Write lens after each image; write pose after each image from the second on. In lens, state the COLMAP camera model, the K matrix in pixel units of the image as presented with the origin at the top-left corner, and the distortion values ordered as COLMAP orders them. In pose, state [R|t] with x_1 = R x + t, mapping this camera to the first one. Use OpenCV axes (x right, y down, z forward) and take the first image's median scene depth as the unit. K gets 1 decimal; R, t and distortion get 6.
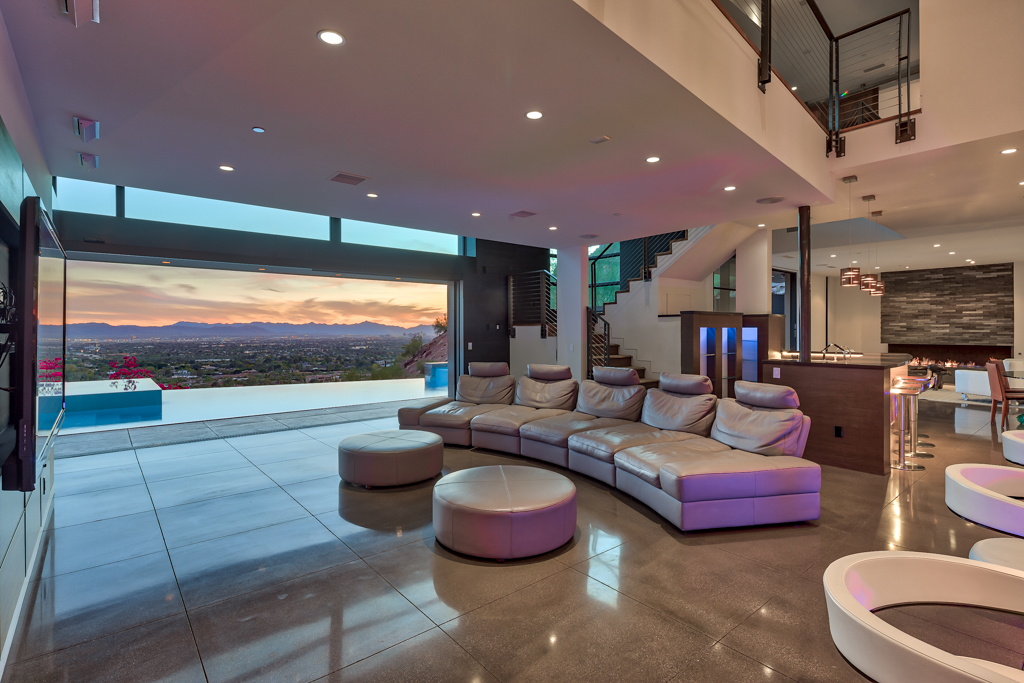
lens RADIAL K [[498.0, 0, 513.5], [0, 498.0, 332.2], [0, 0, 1]] dist [0.003597, -0.001280]
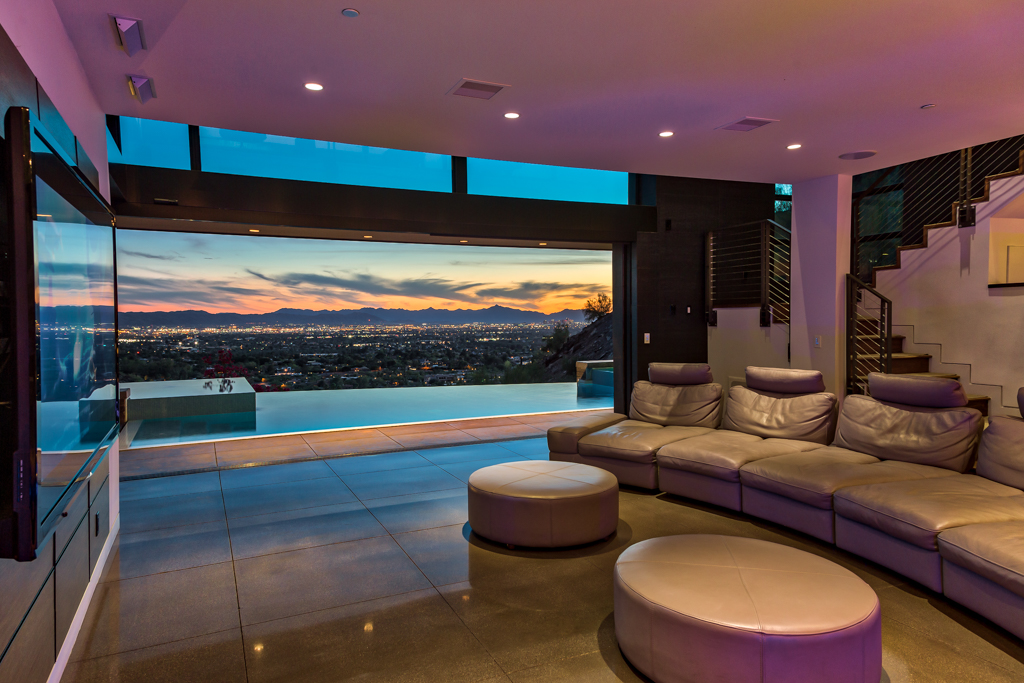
lens RADIAL K [[669.8, 0, 509.2], [0, 669.8, 337.1], [0, 0, 1]] dist [0.140119, 0.000570]
pose [[0.964205, 0.000353, -0.265158, -0.024886], [0.006804, 0.999637, 0.026073, 0.000967], [0.265071, -0.026944, 0.963852, 0.059511]]
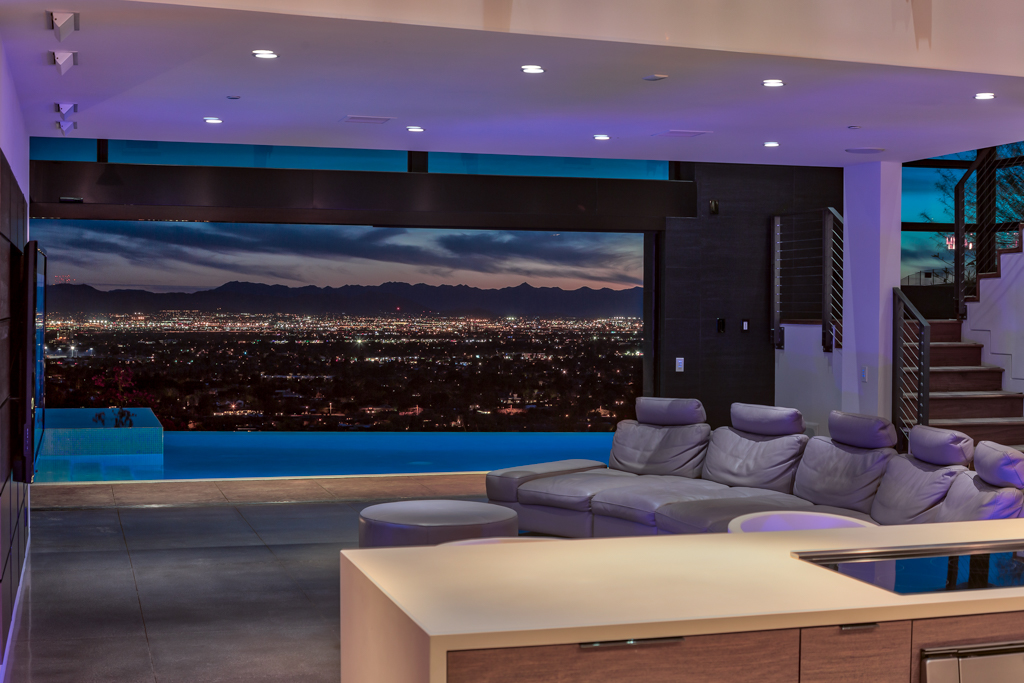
lens RADIAL K [[1420.9, 0, 512.0], [0, 1420.9, 341.5], [0, 0, 1]] dist [-0.071129, -0.025514]
pose [[0.923589, 0.018063, -0.382958, 0.305291], [-0.010401, 0.999702, 0.022068, -0.024667], [0.383243, -0.016398, 0.923502, -0.366783]]
